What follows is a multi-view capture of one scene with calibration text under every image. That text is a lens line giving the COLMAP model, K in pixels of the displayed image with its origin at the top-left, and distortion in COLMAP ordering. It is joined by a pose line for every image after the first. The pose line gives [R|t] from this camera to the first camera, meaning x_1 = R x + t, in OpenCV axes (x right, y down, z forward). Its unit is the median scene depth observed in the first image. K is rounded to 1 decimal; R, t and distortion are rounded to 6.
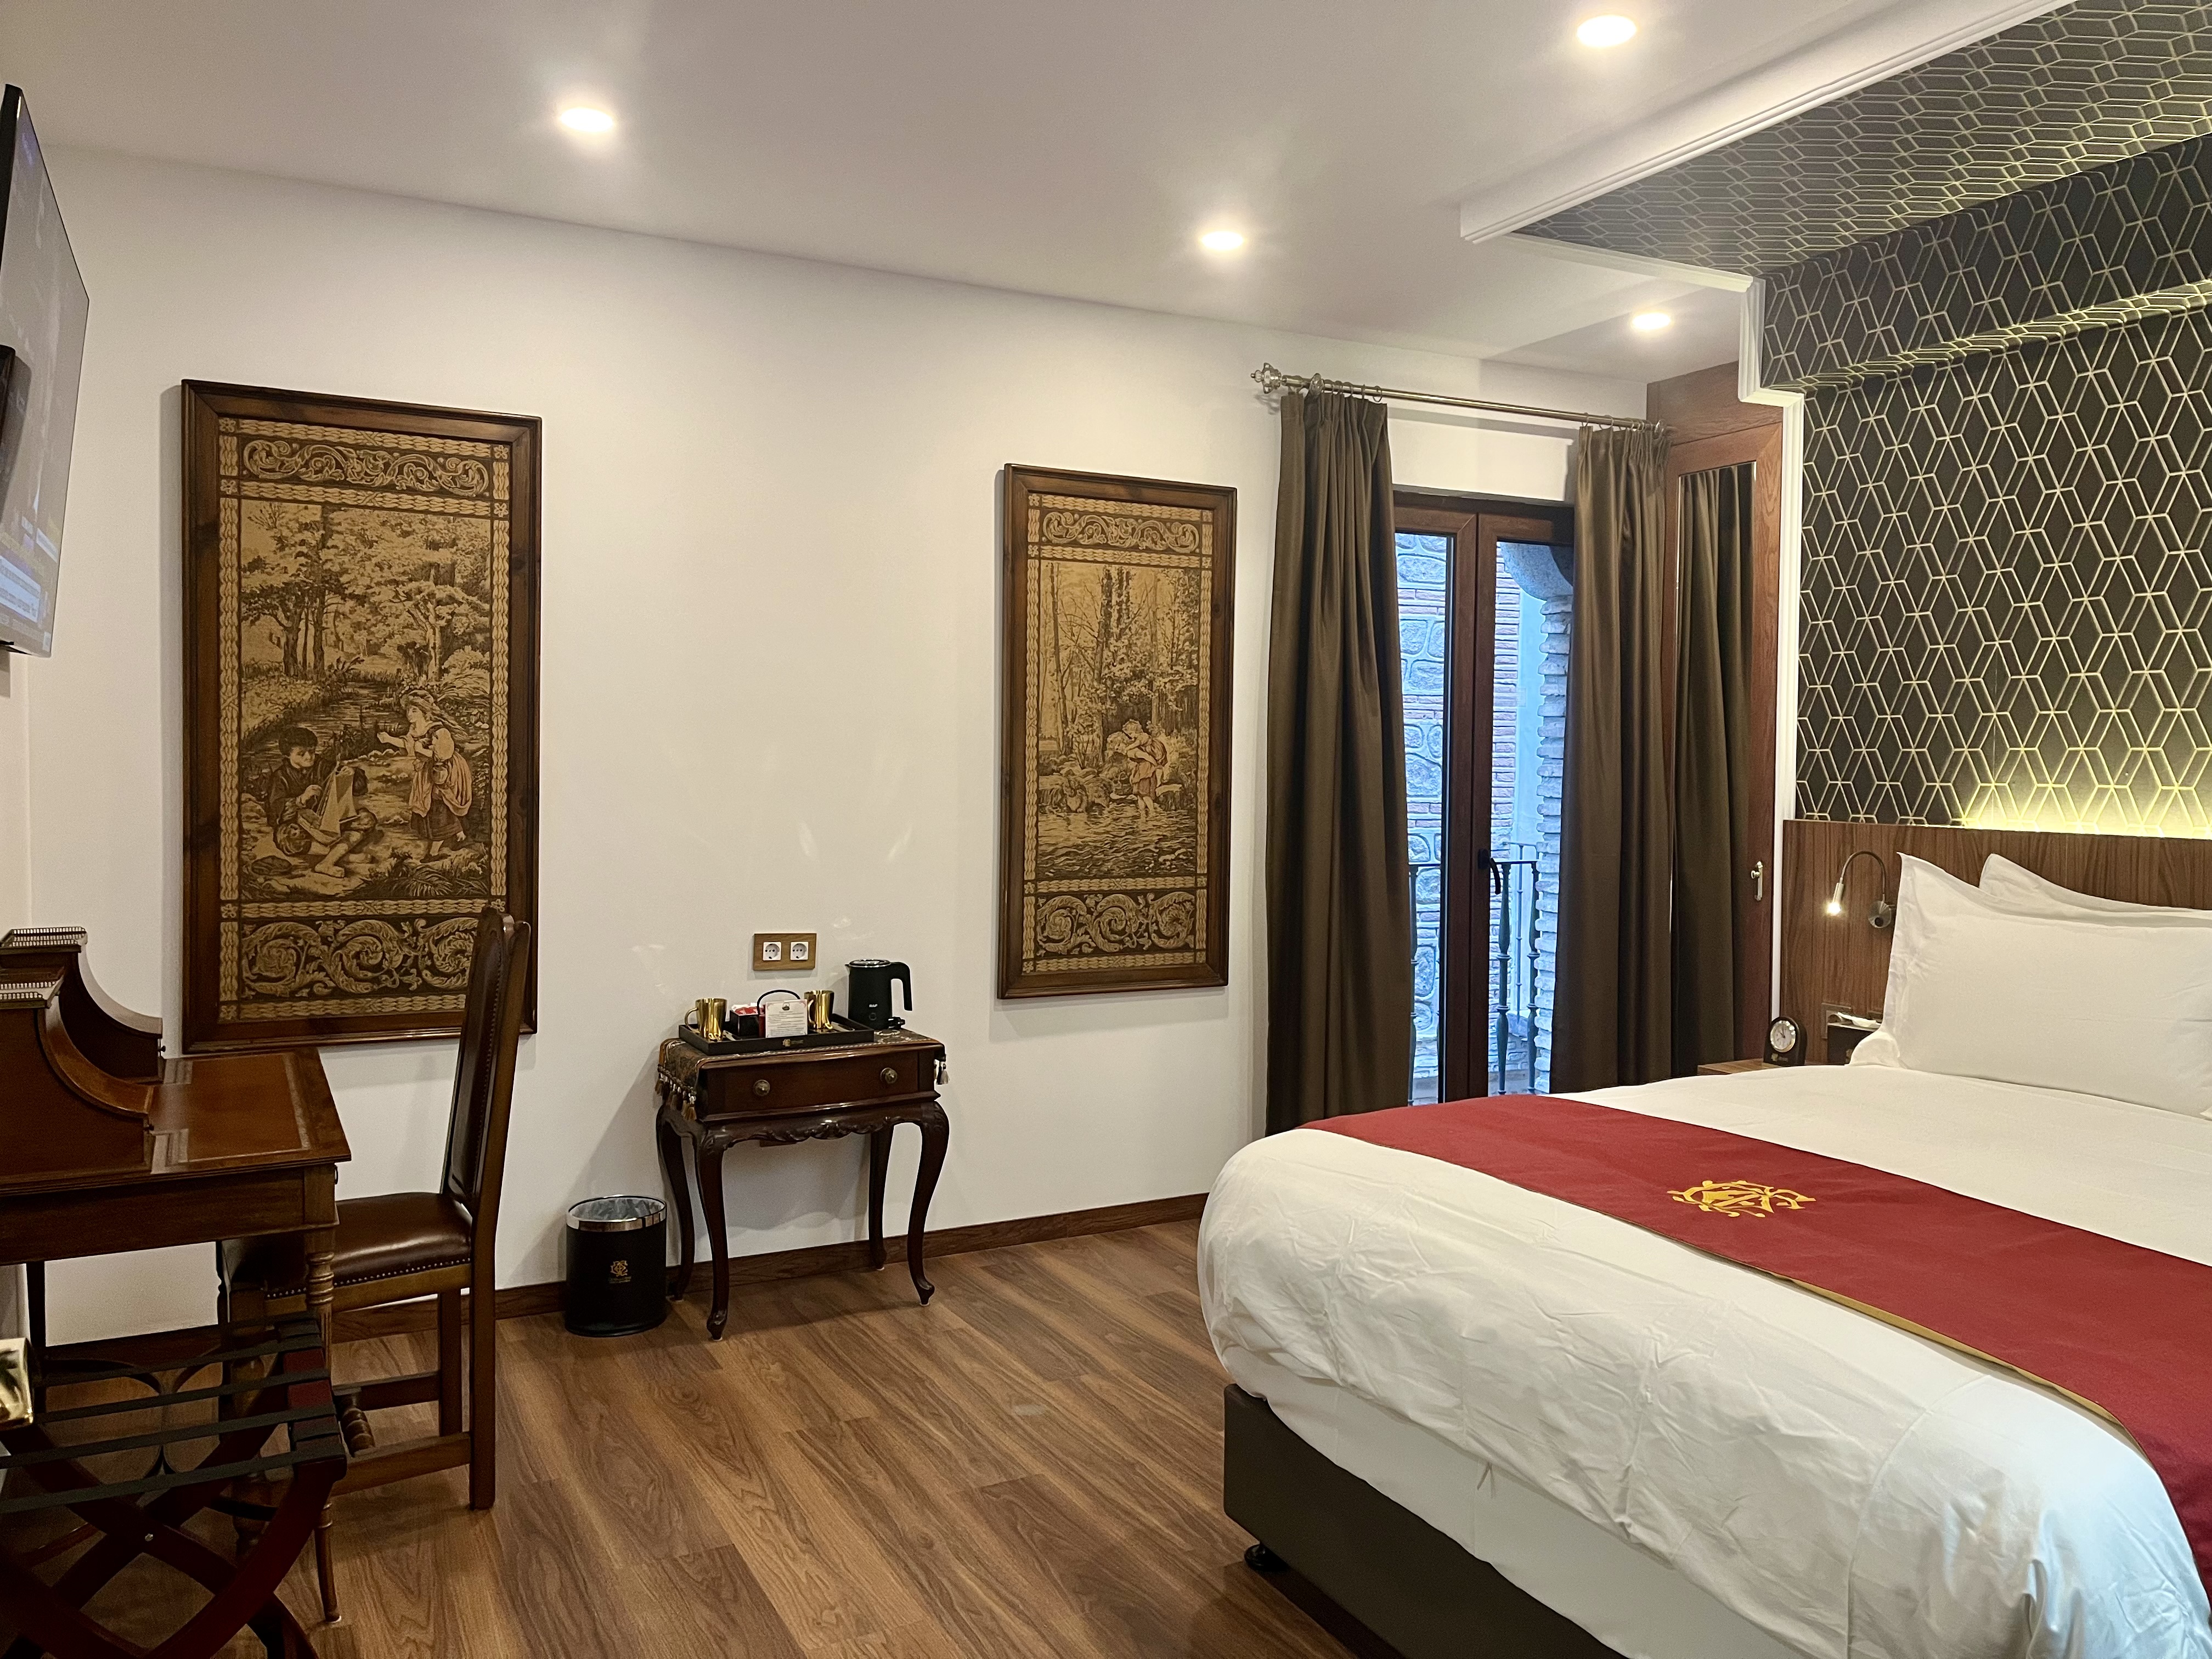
lens RADIAL K [[1678.7, 0, 1192.4], [0, 1678.7, 821.9], [0, 0, 1]] dist [0.172379, -0.208979]
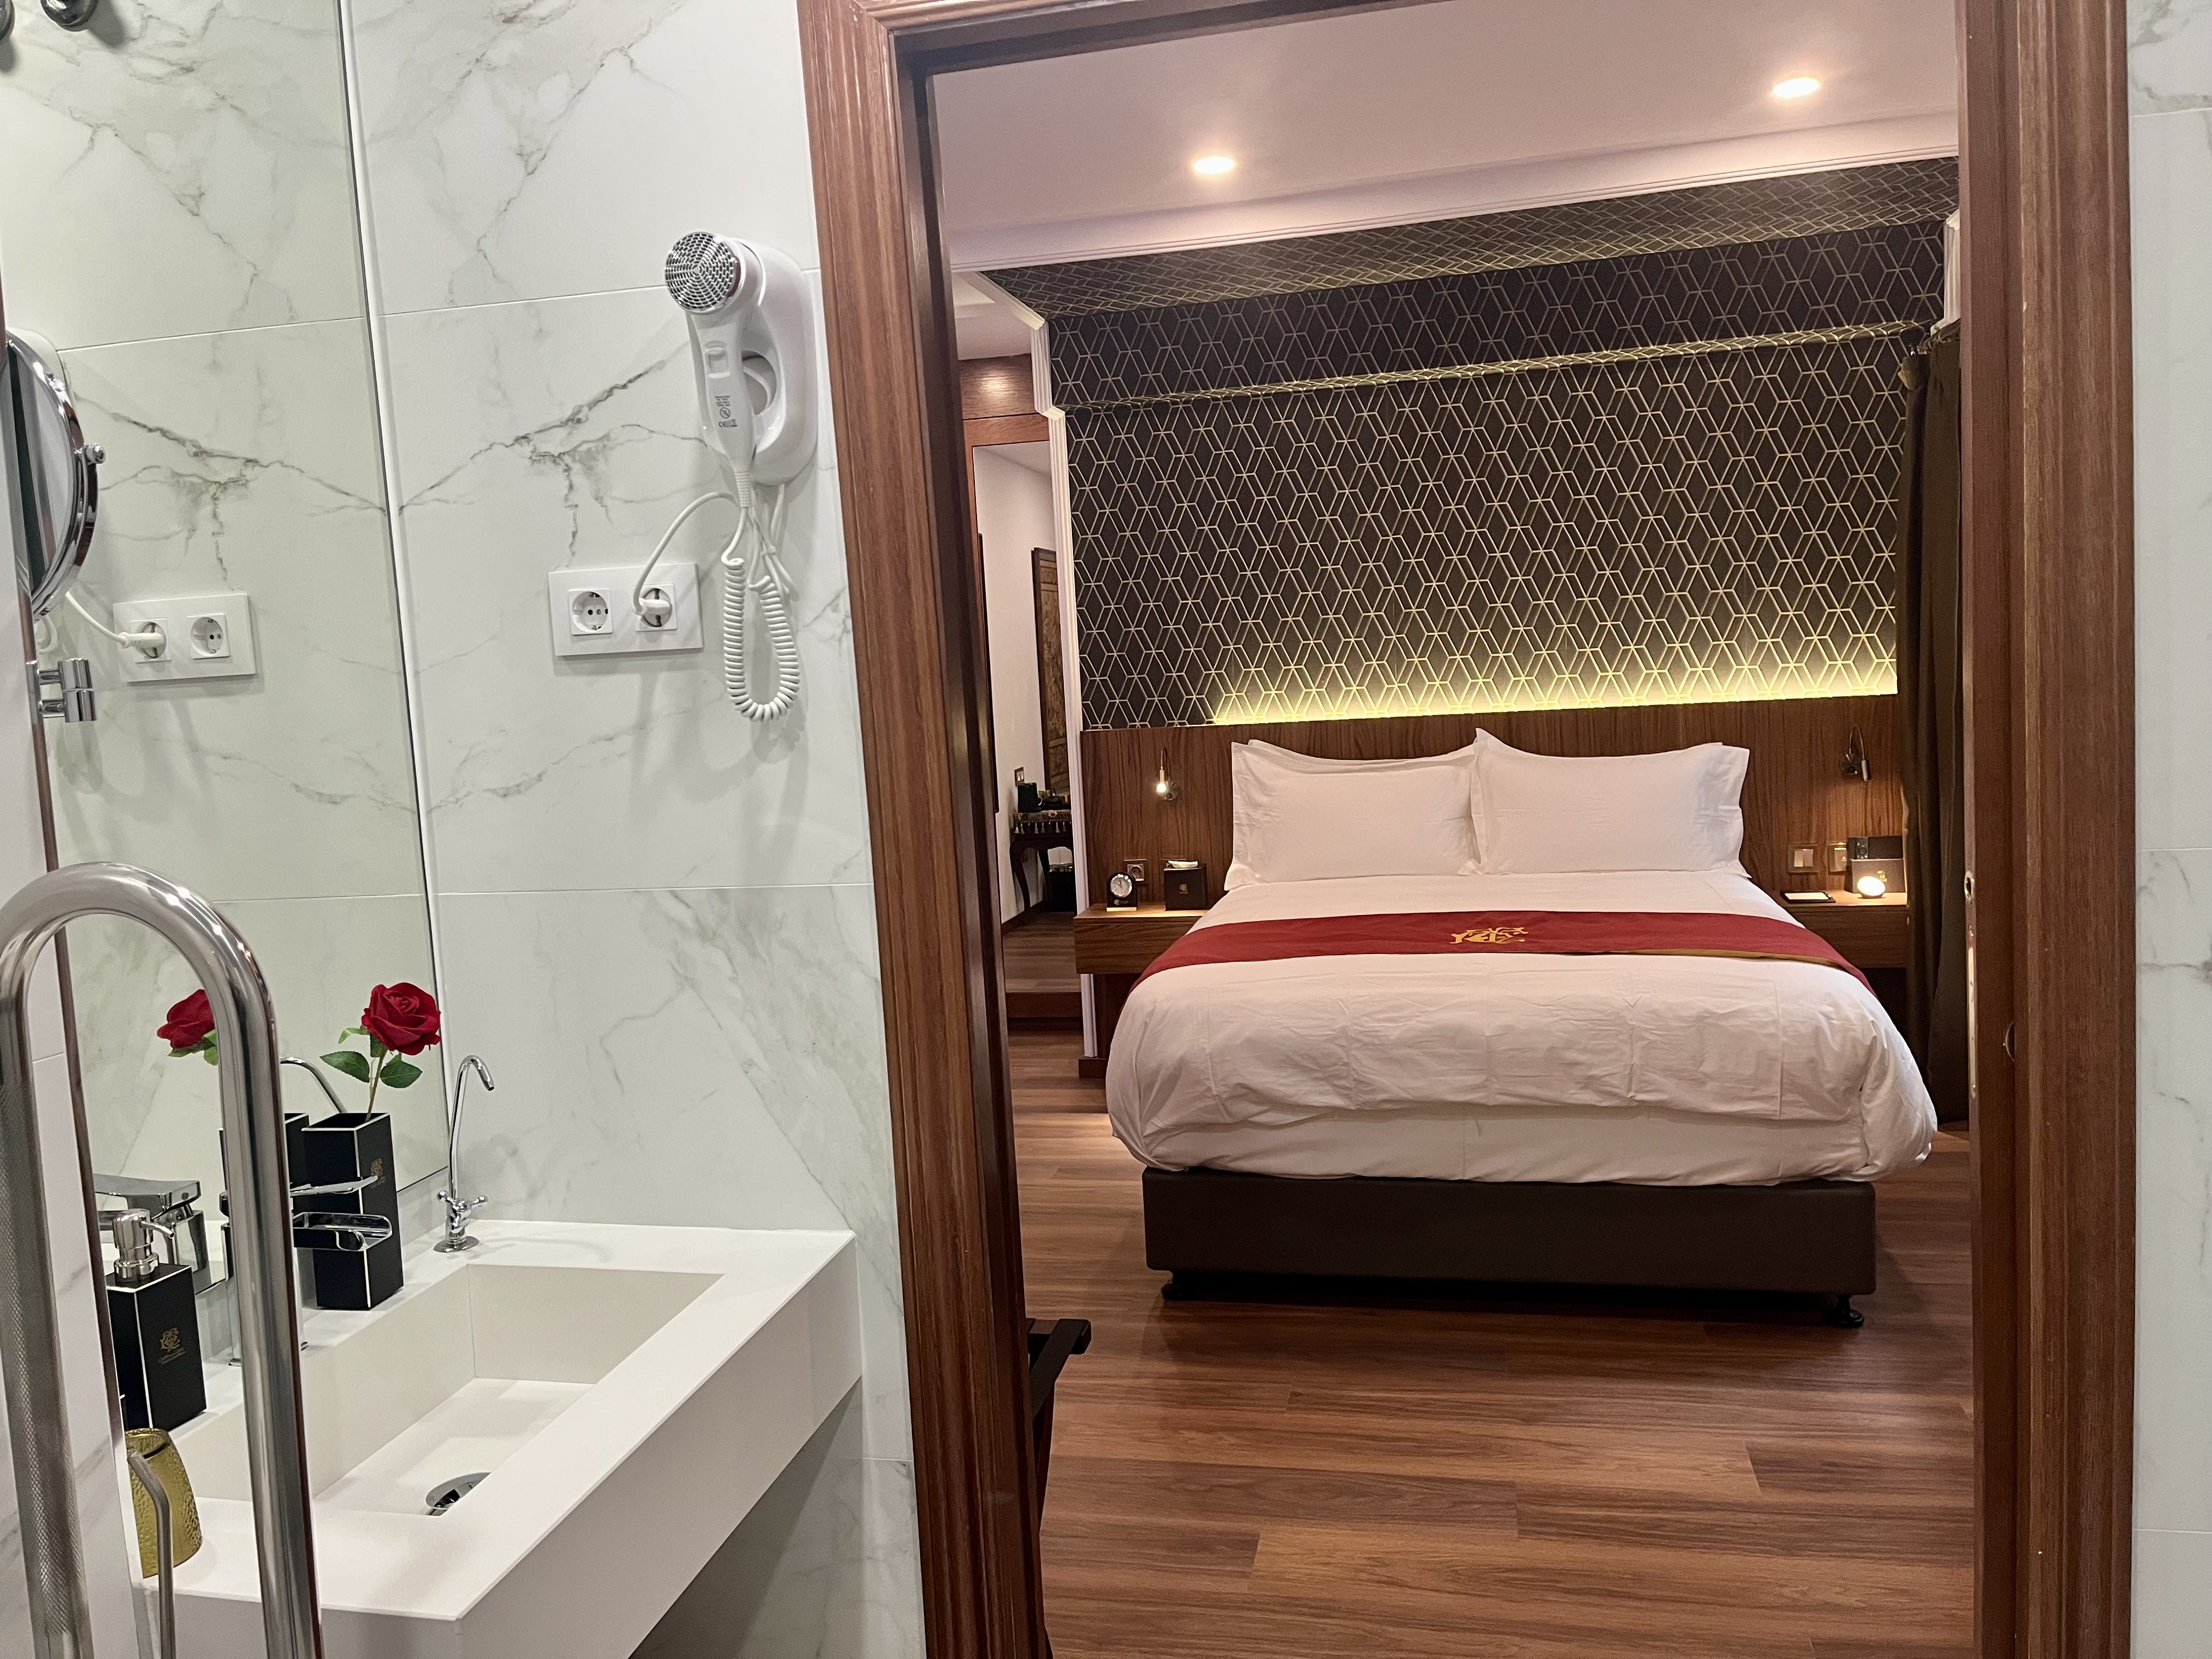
lens RADIAL K [[1675.7, 0, 1088.2], [0, 1675.7, 829.3], [0, 0, 1]] dist [0.078823, -0.099380]
pose [[0.658167, -0.112592, 0.744405, -0.588459], [0.088844, 0.993461, 0.071711, -0.017255], [-0.747612, 0.018938, 0.663866, 0.110693]]
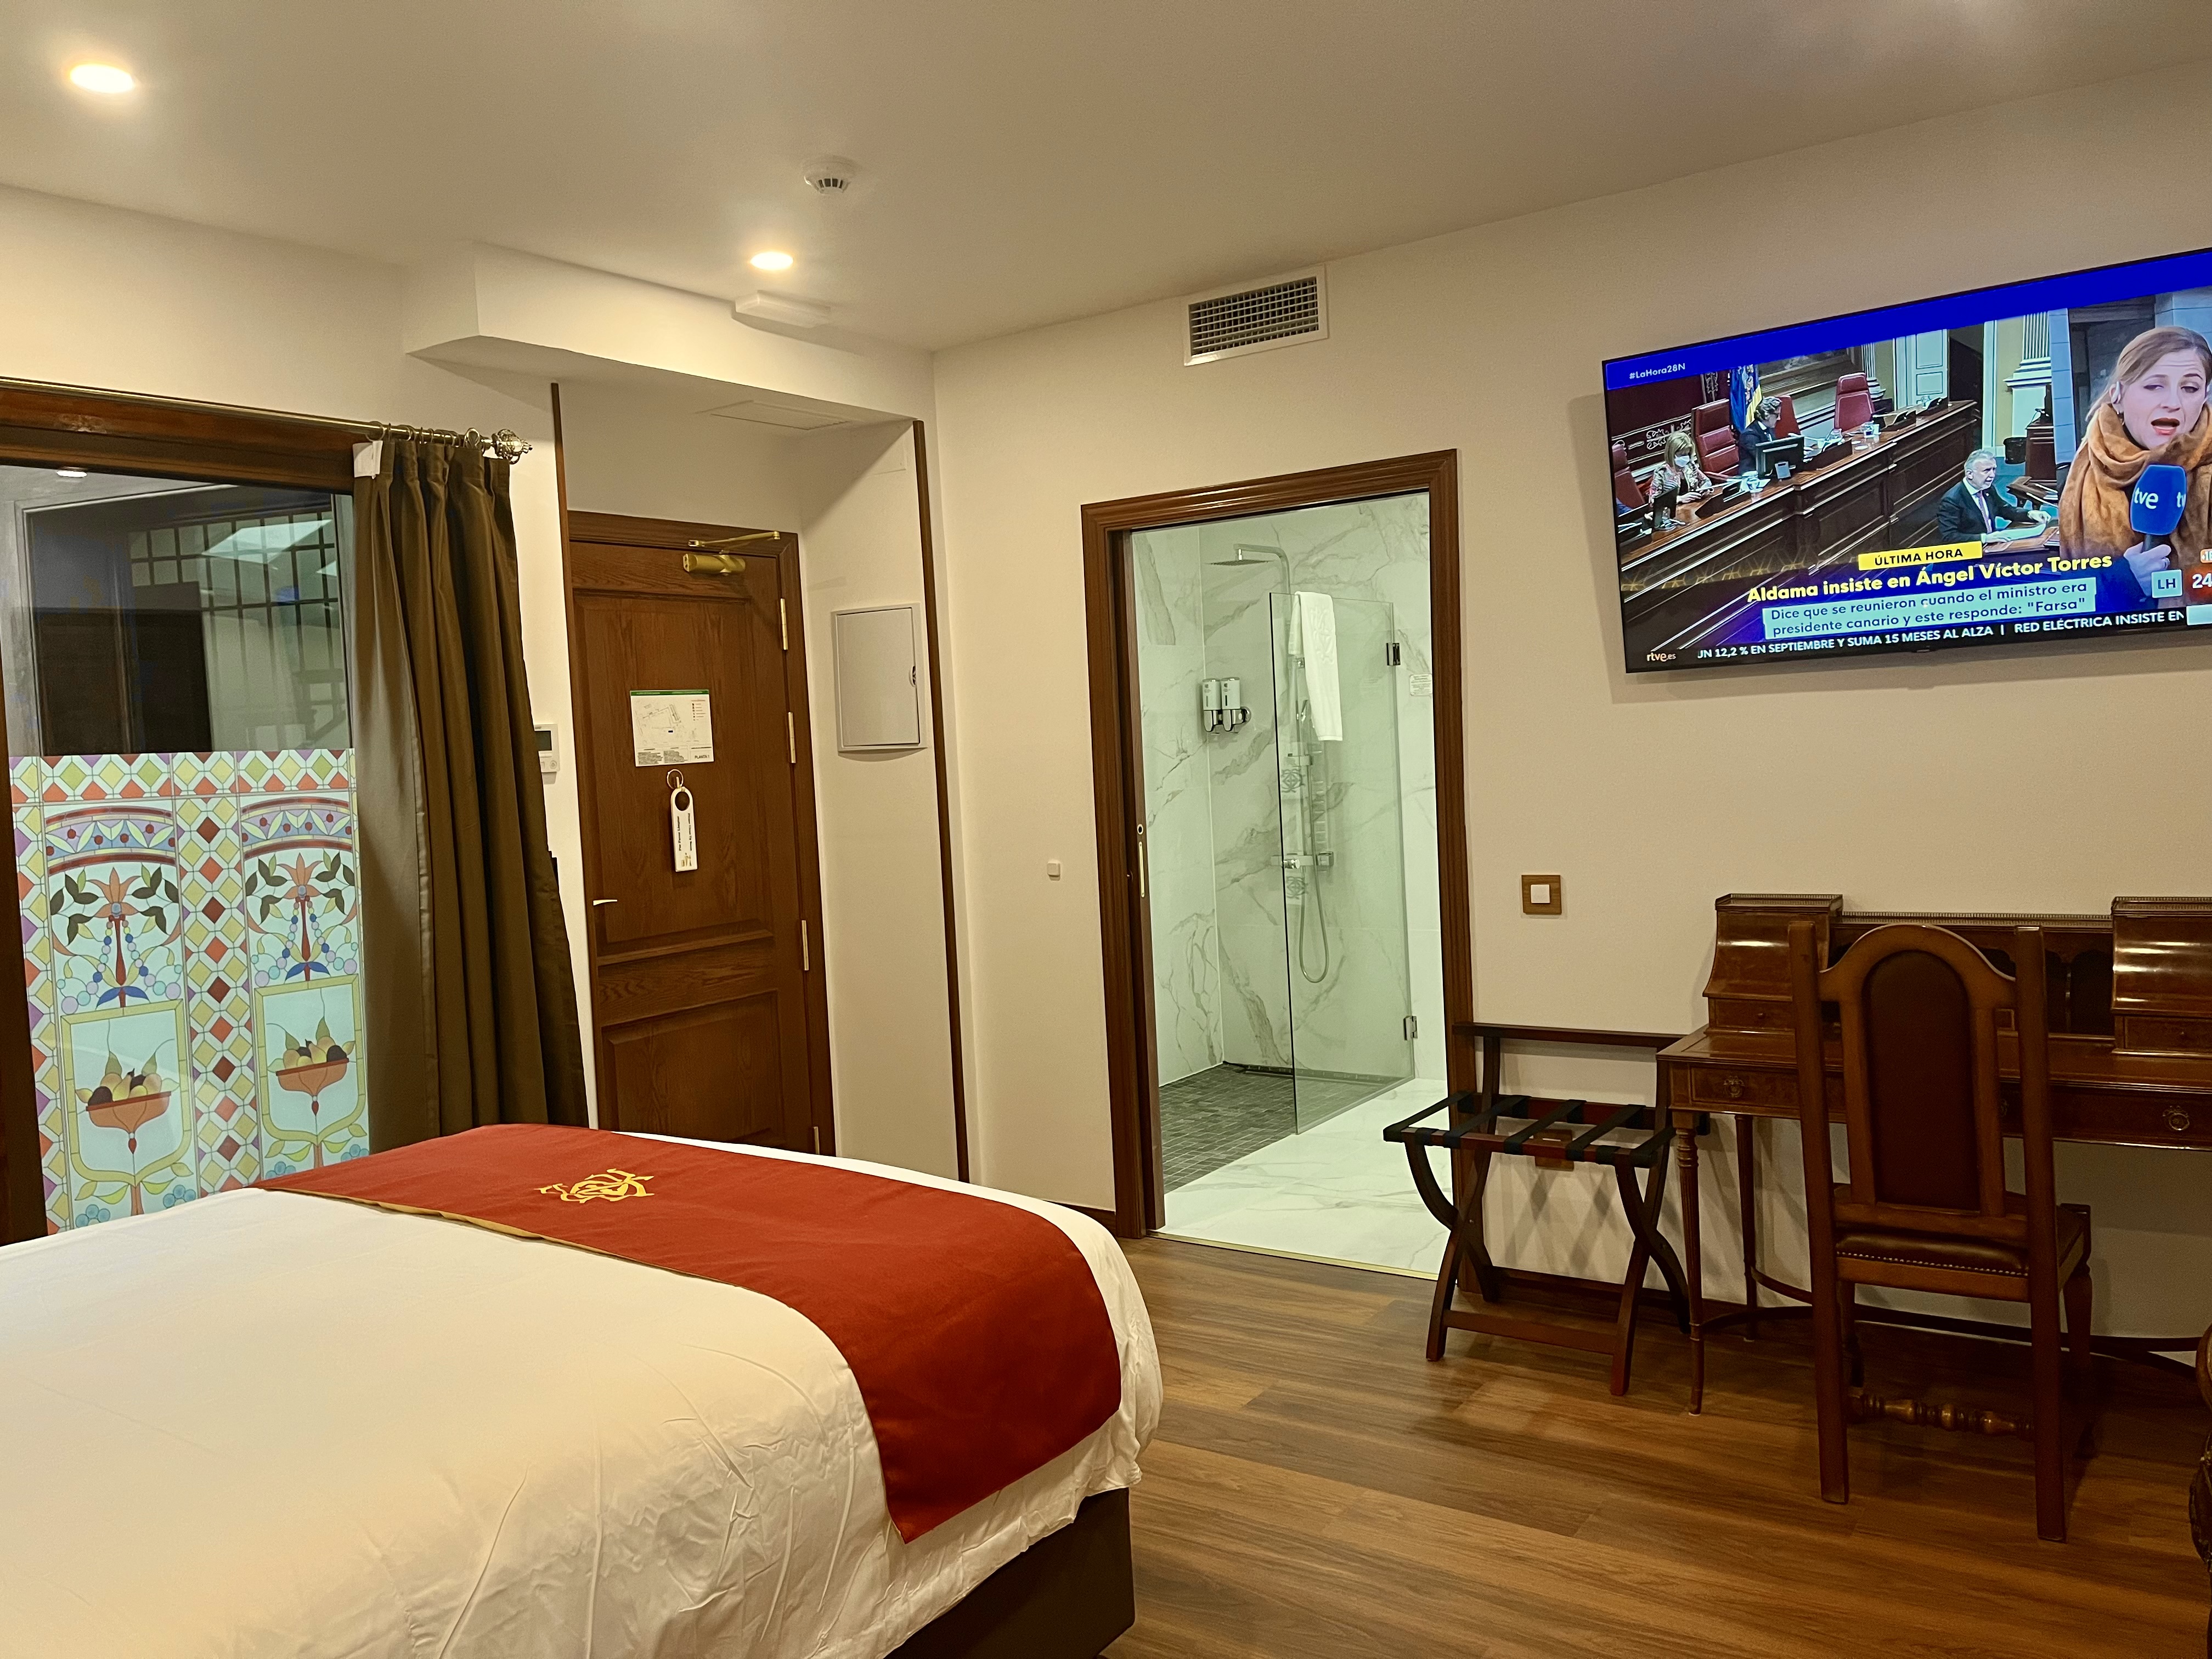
lens RADIAL K [[1675.7, 0, 1088.2], [0, 1675.7, 829.3], [0, 0, 1]] dist [0.078823, -0.099380]
pose [[-0.895591, 0.061592, -0.440594, 0.249247], [0.029788, 0.996449, 0.078748, -0.050790], [0.443880, 0.057401, -0.894246, 1.105519]]
